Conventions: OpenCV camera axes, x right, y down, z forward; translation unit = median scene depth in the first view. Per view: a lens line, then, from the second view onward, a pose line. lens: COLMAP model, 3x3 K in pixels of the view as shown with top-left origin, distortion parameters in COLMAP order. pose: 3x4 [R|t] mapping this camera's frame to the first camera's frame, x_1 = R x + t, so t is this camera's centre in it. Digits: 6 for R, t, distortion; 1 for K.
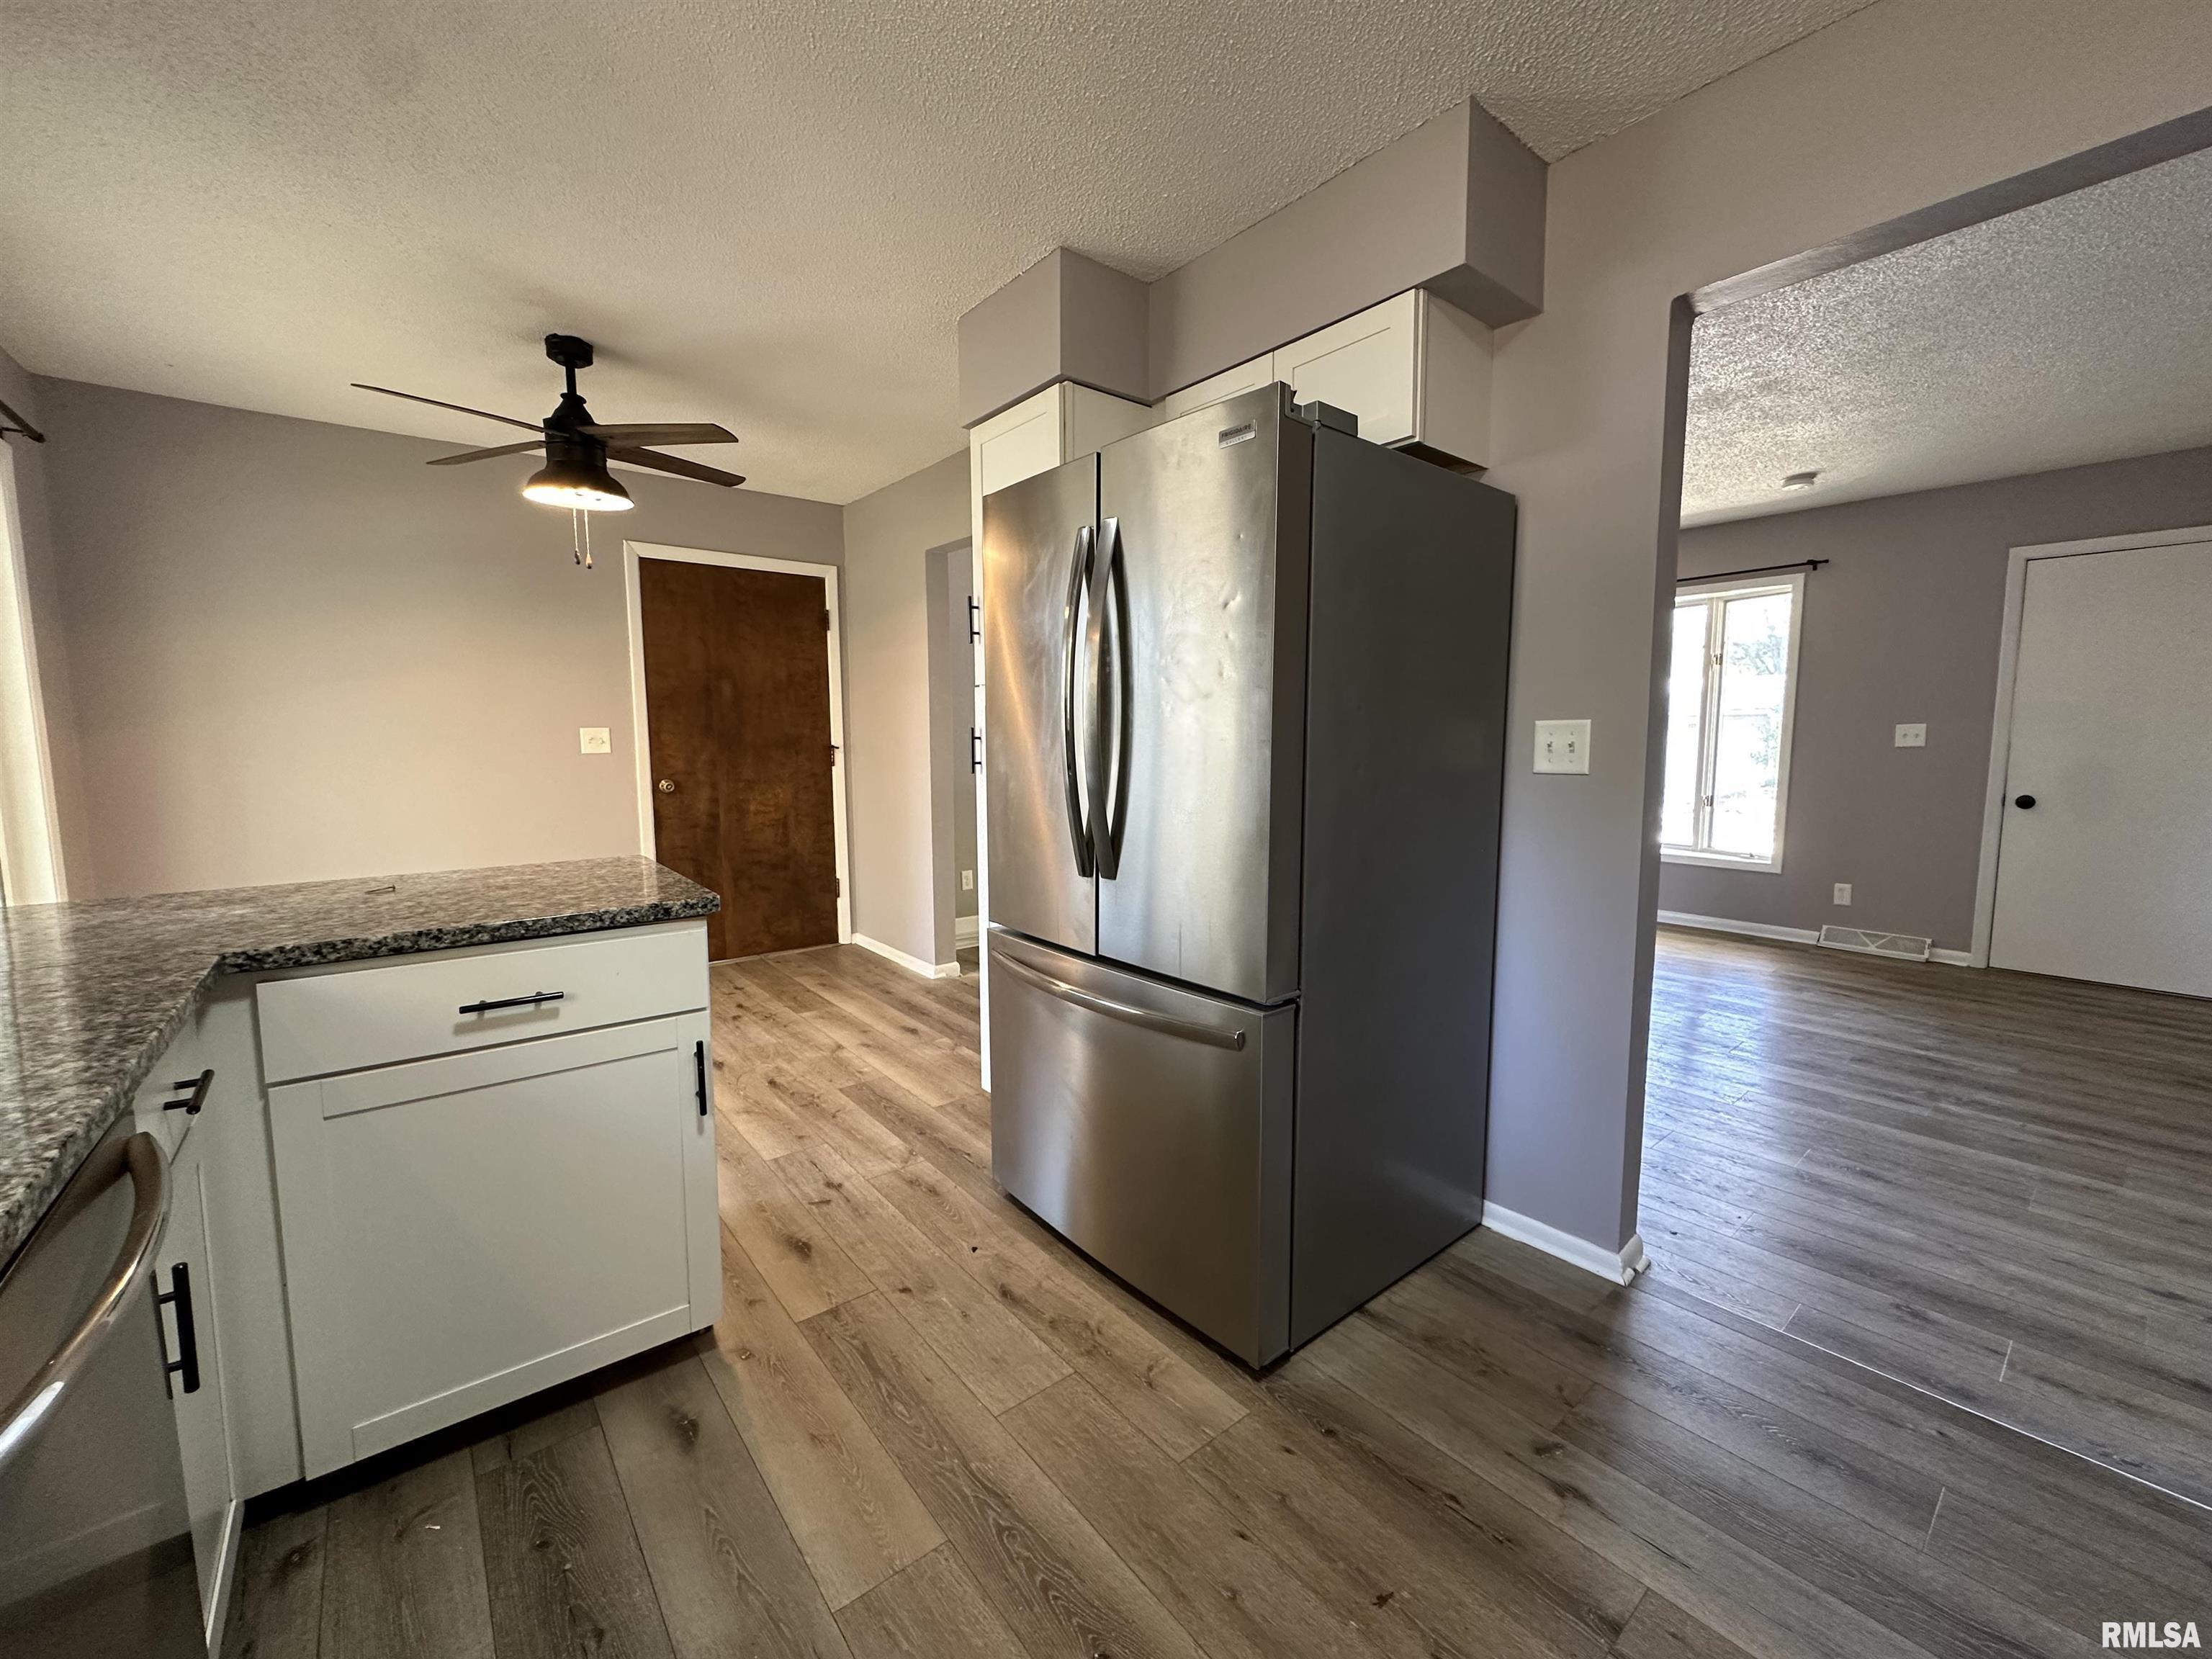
lens RADIAL K [[879.9, 0, 1109.3], [0, 879.9, 825.3], [0, 0, 1]] dist [-0.002897, 0.000522]
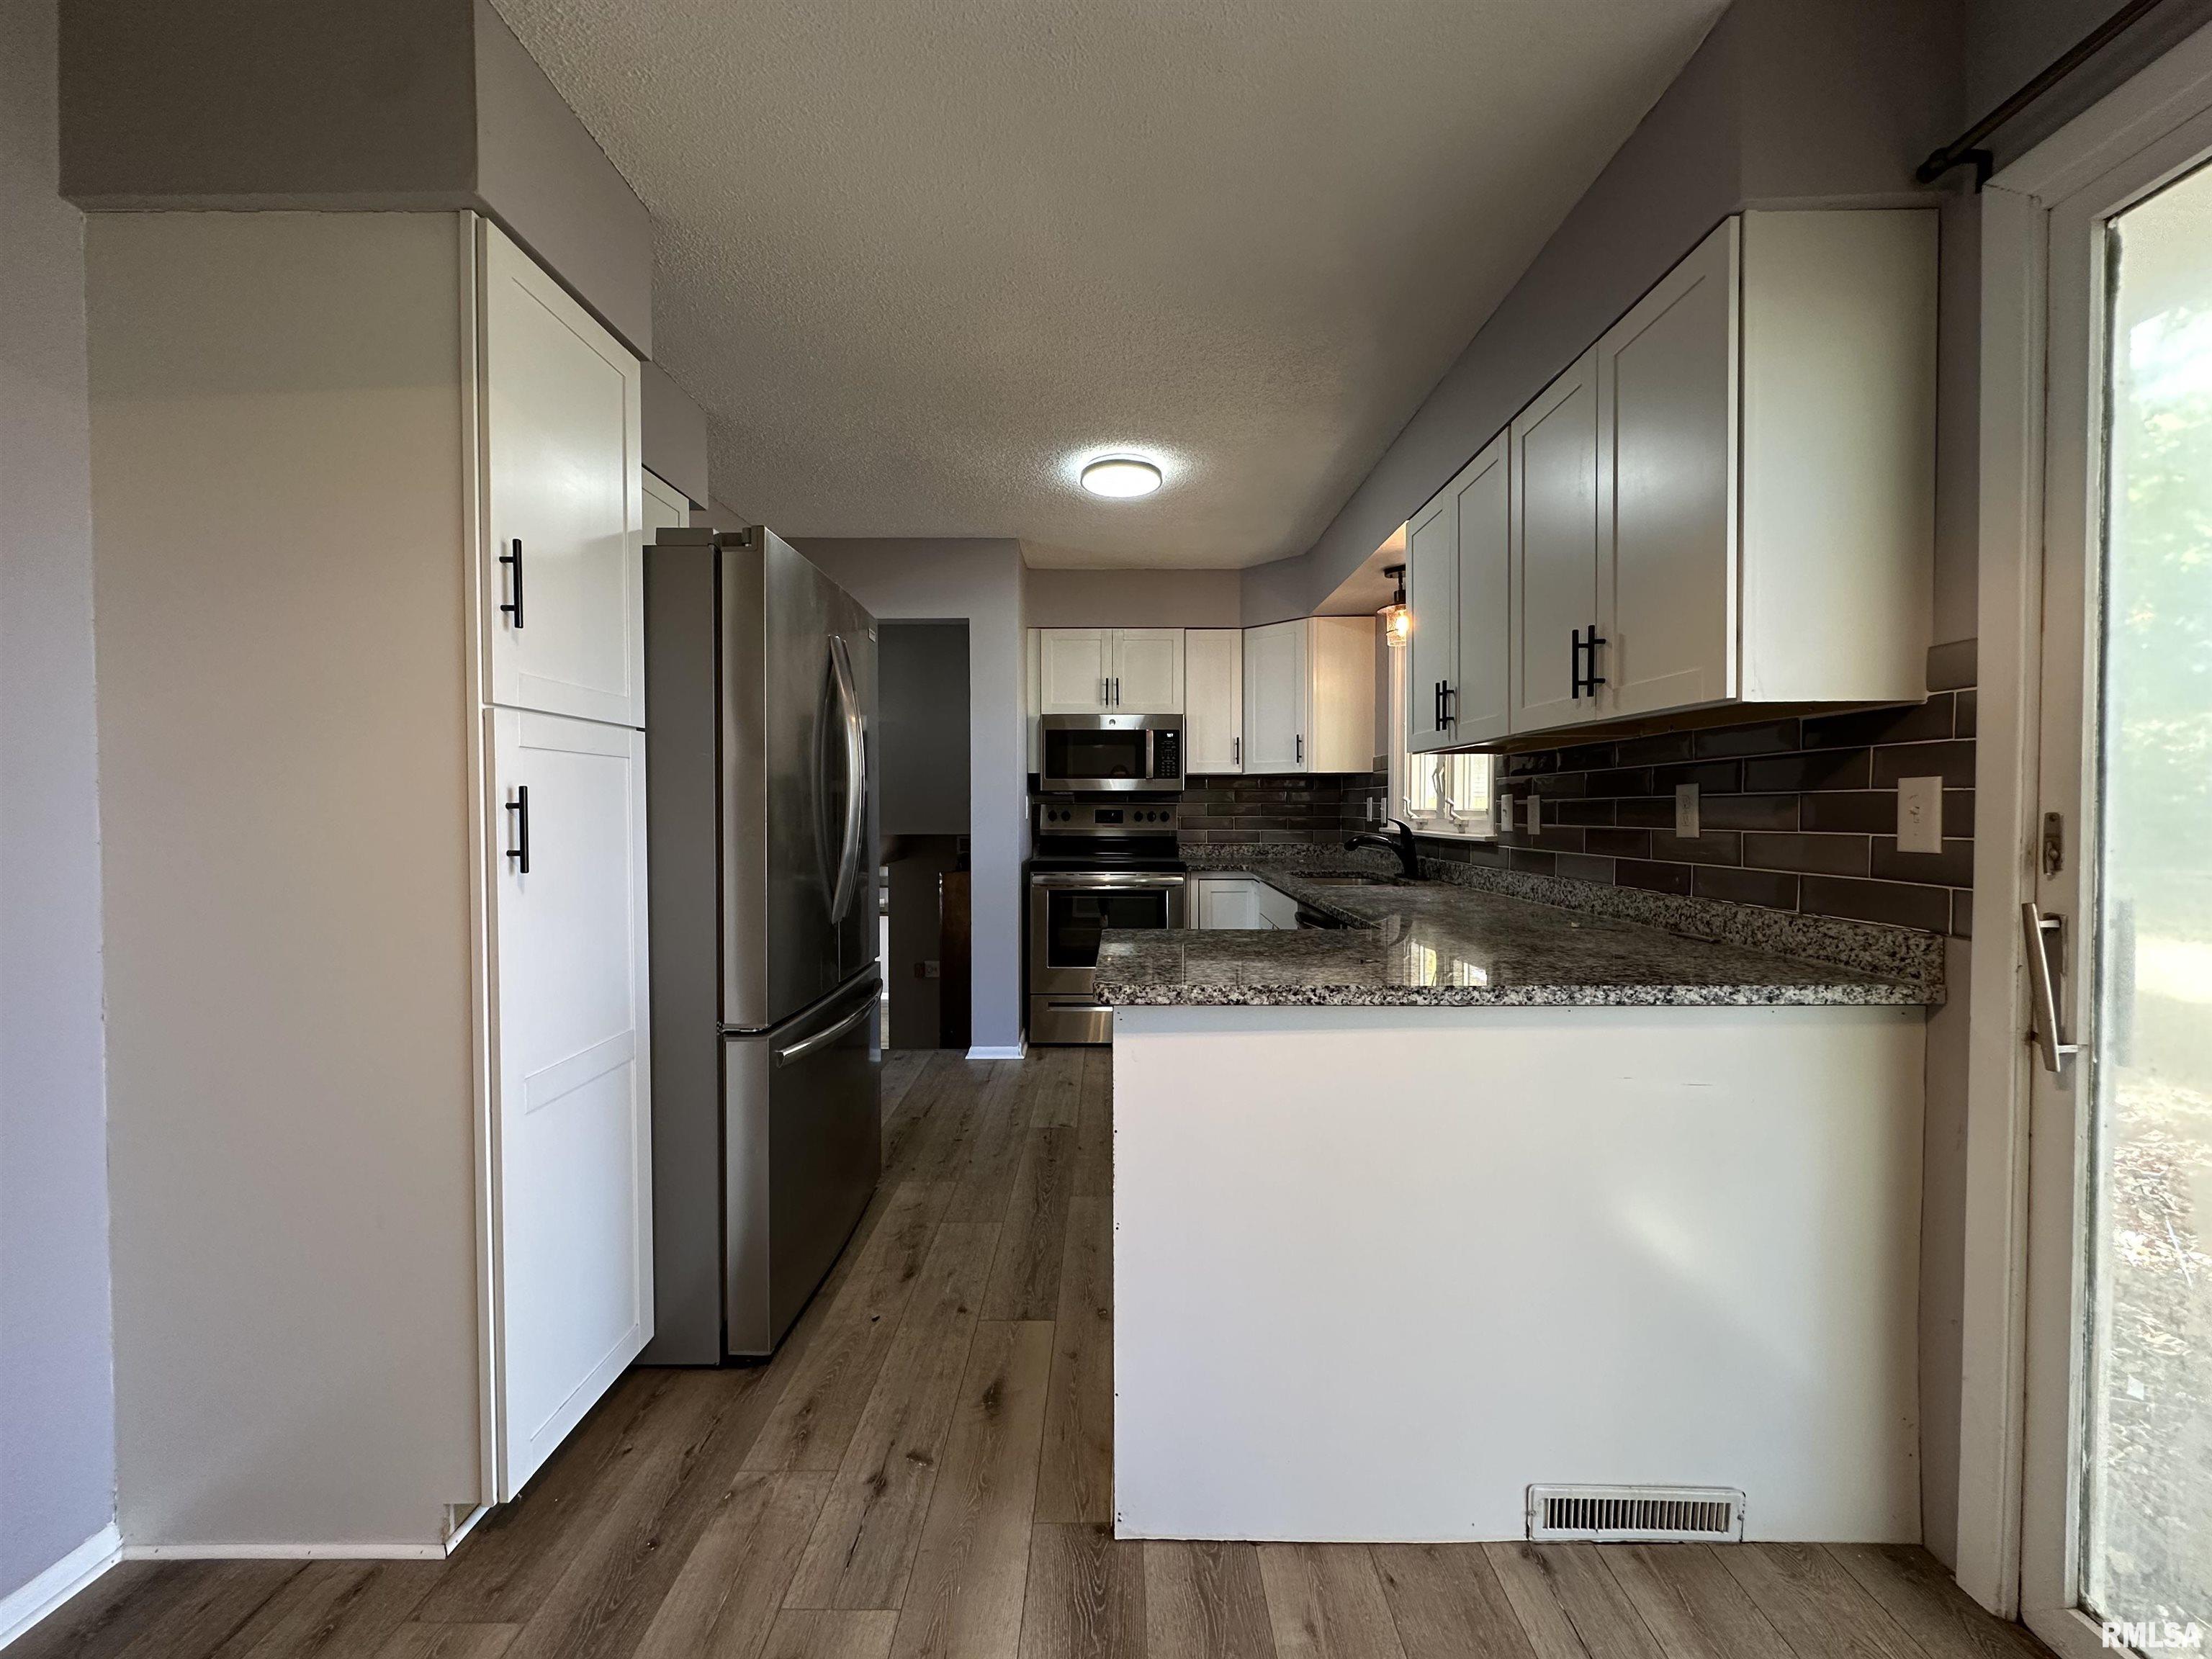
lens RADIAL K [[879.9, 0, 1106.3], [0, 879.9, 825.6], [0, 0, 1]] dist [-0.002897, 0.000522]
pose [[-0.768598, -0.007372, 0.639689, -0.754565], [0.069991, 0.992962, 0.095539, -0.112318], [-0.635891, 0.118203, -0.762673, 1.170642]]
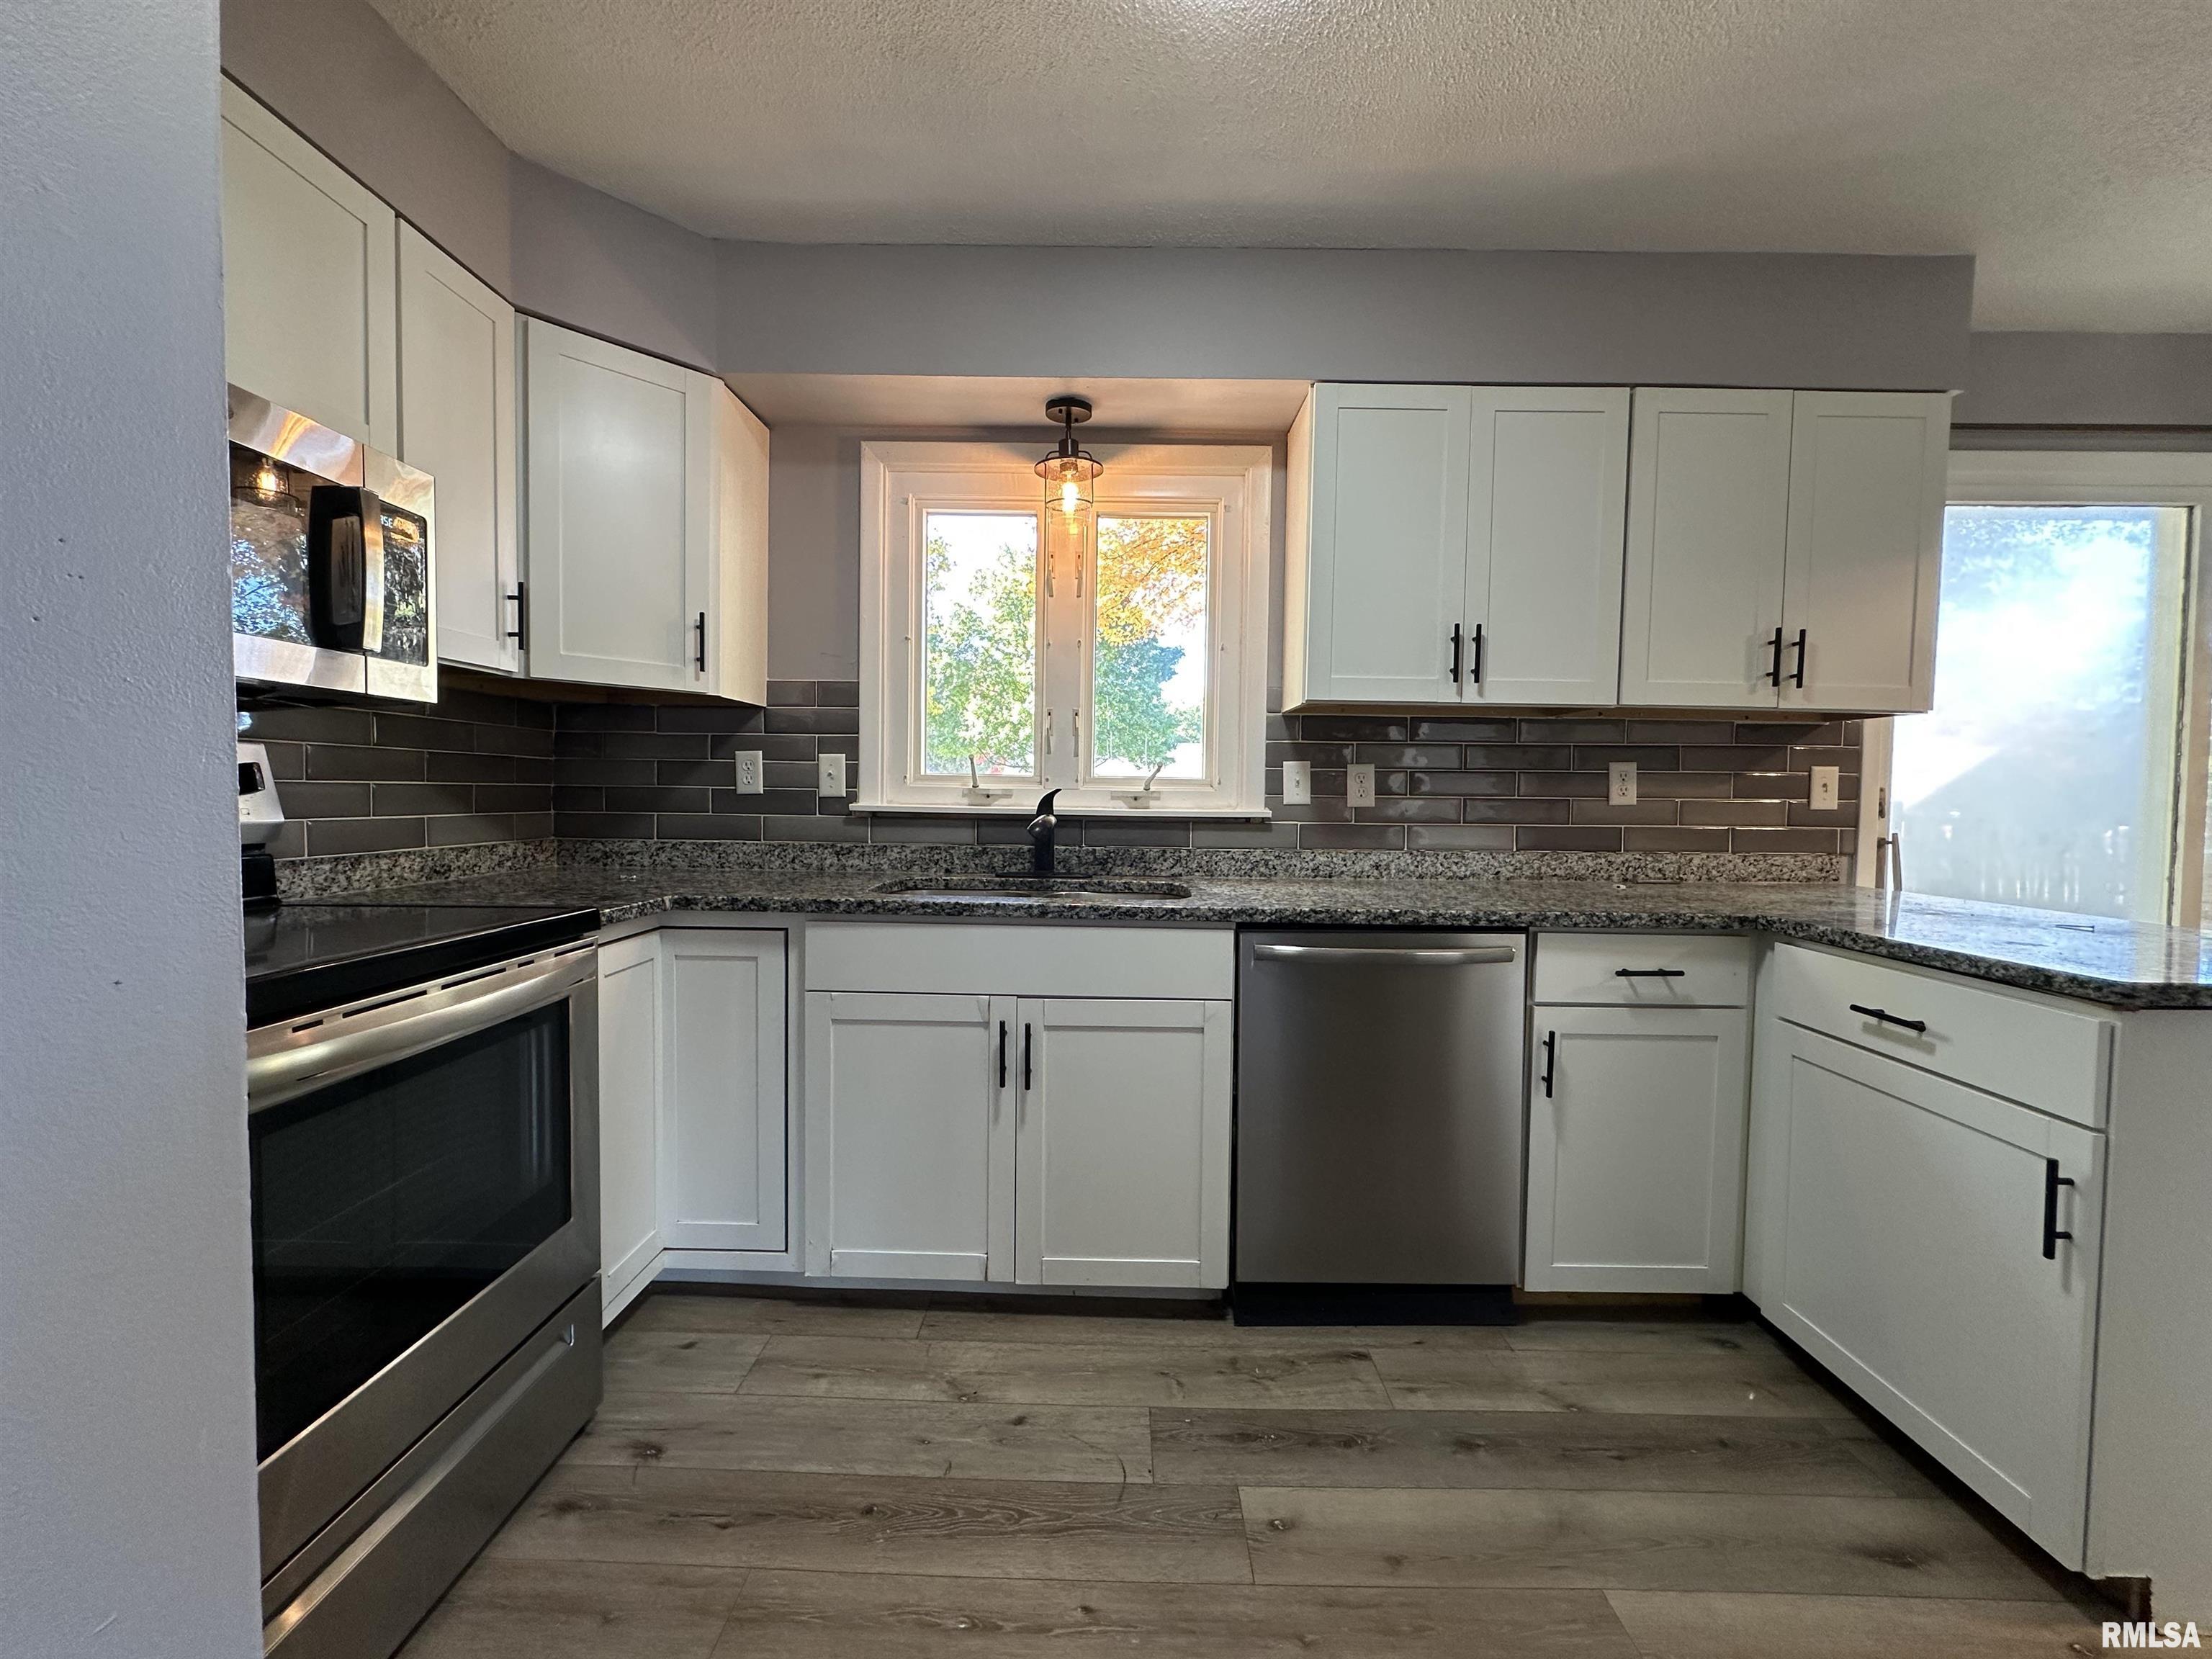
lens RADIAL K [[879.9, 0, 1109.7], [0, 879.9, 826.3], [0, 0, 1]] dist [-0.002897, 0.000522]
pose [[-0.639778, 0.026316, -0.768109, 0.375656], [-0.088840, 0.990182, 0.107921, -0.029091], [0.763408, 0.137285, -0.631159, 0.485263]]
